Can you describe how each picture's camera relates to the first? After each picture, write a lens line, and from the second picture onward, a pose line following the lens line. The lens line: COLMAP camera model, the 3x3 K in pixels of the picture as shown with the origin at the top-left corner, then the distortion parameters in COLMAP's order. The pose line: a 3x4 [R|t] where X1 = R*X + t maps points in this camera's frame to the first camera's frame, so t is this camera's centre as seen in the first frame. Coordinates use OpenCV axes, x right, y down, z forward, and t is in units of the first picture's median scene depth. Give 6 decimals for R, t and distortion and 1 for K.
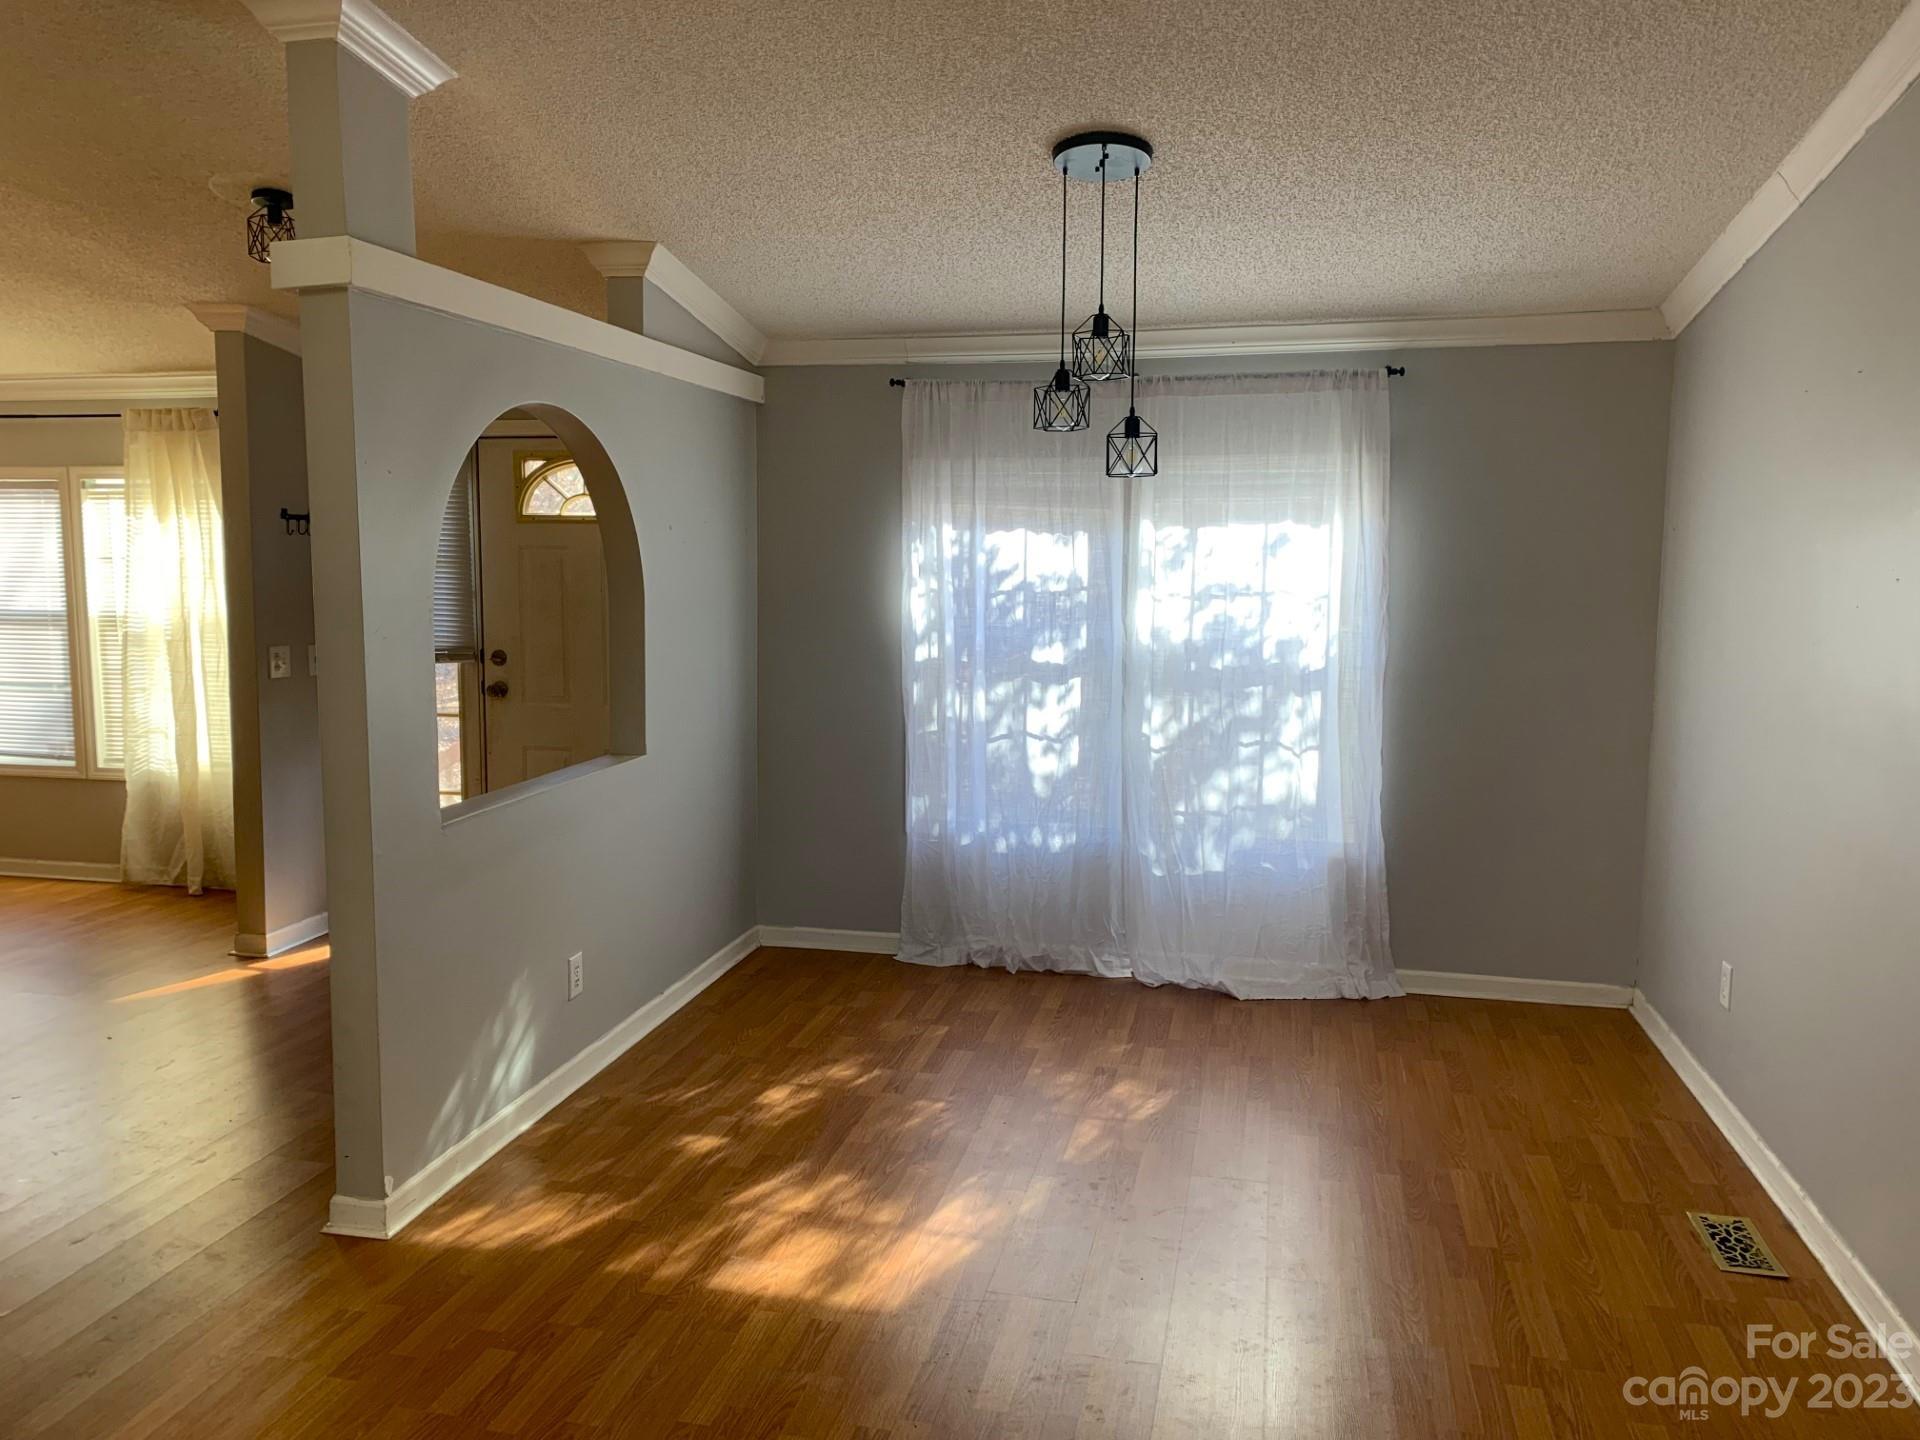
lens RADIAL K [[1431.7, 0, 960.5], [0, 1431.7, 720.7], [0, 0, 1]] dist [0.061316, -0.064887]
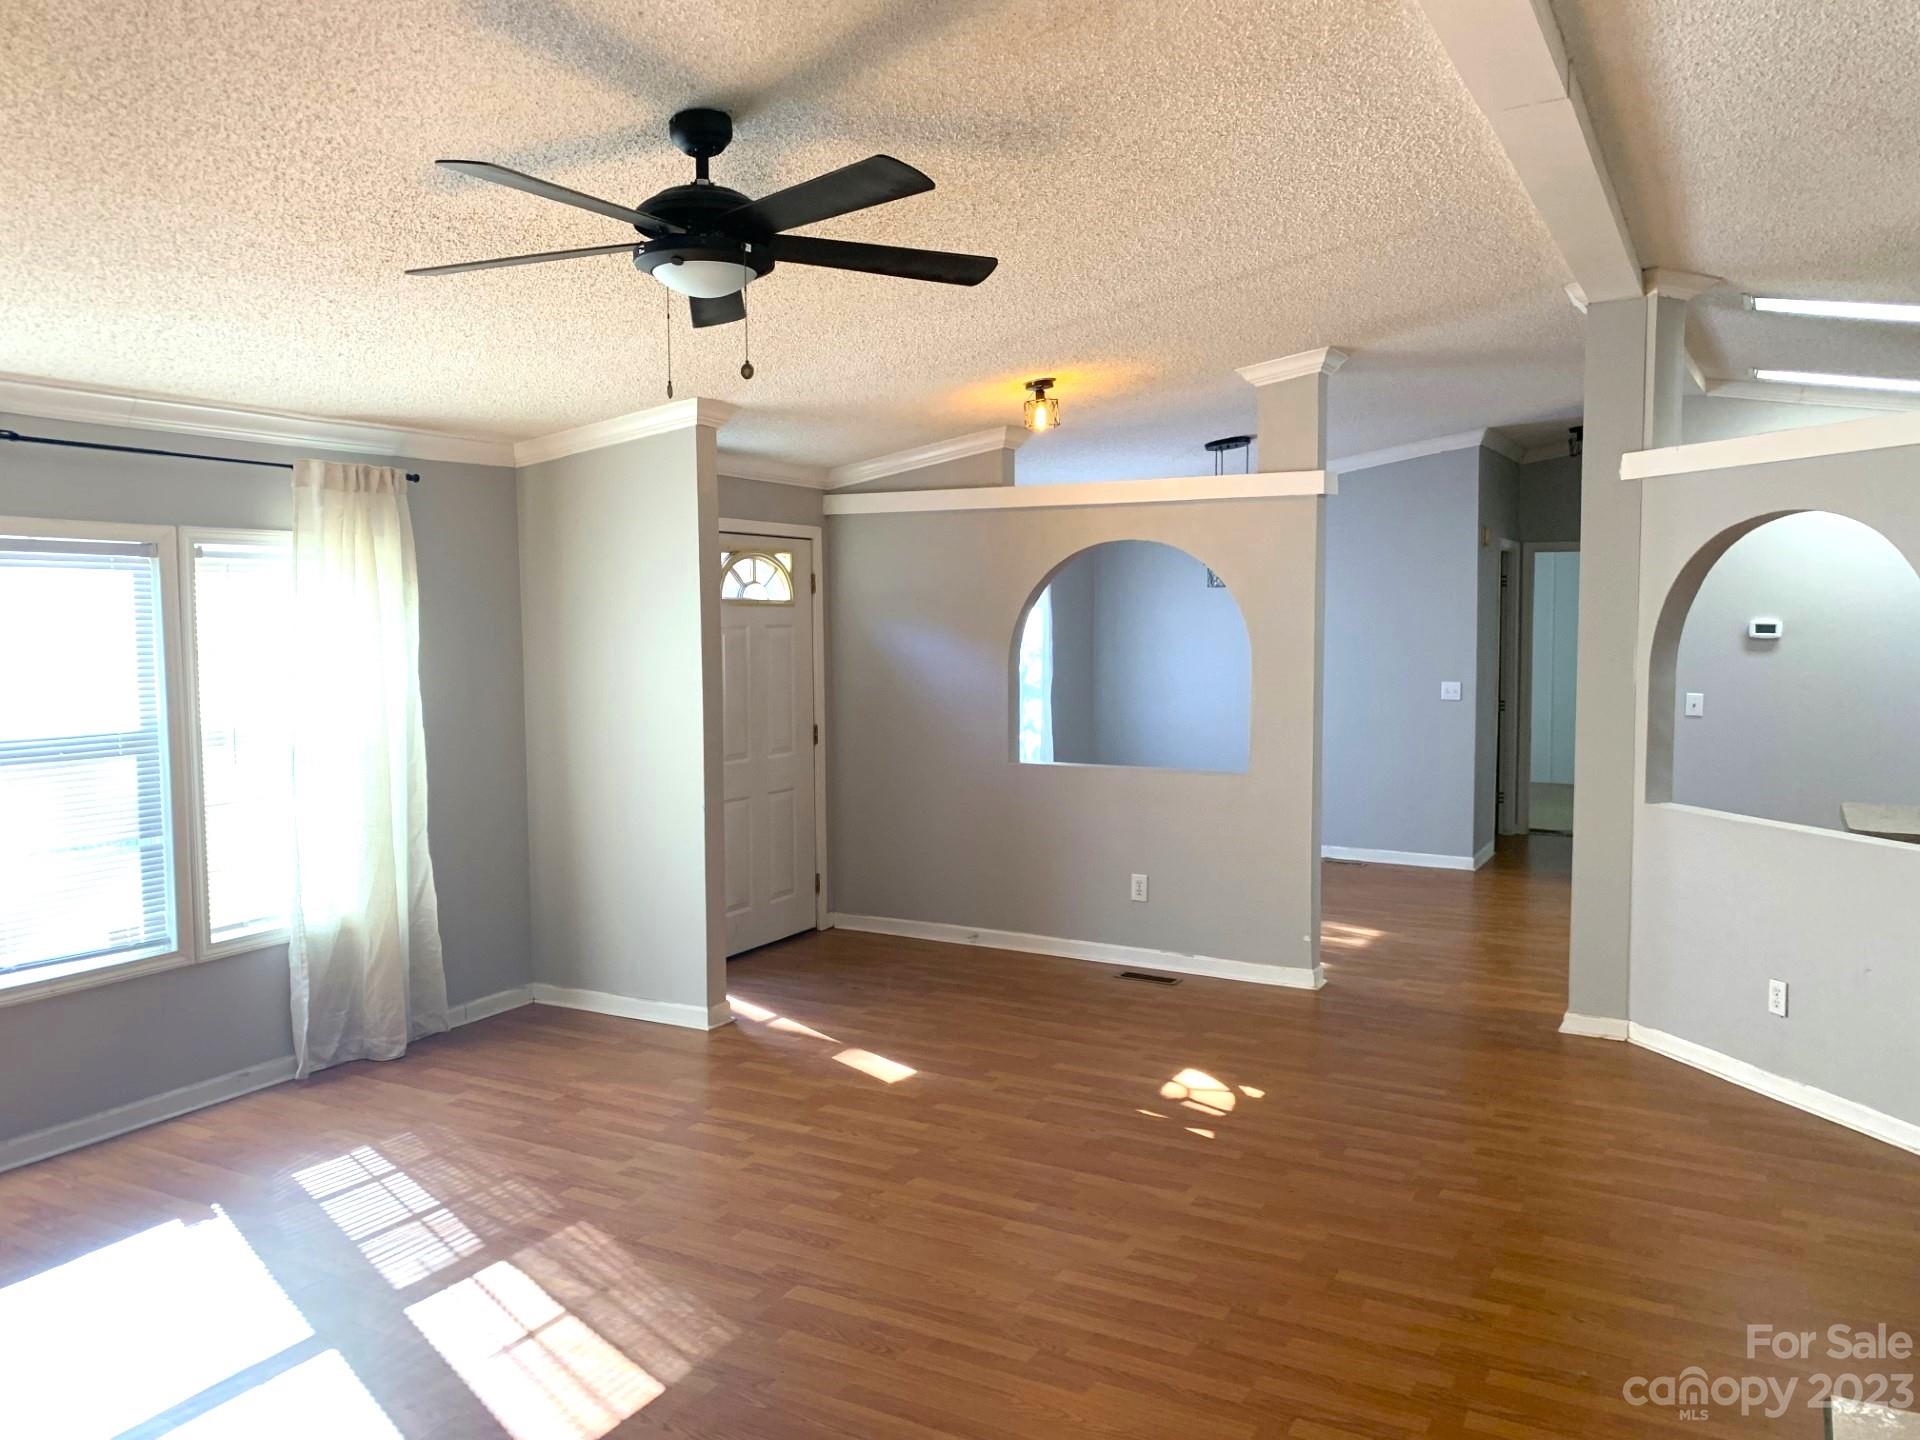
lens RADIAL K [[1431.7, 0, 960.5], [0, 1431.7, 720.7], [0, 0, 1]] dist [0.061316, -0.064887]
pose [[0.306159, -0.068561, 0.949508, -0.651339], [0.123916, 0.991788, 0.031658, -0.030231], [-0.943881, 0.107967, 0.312141, 0.235828]]
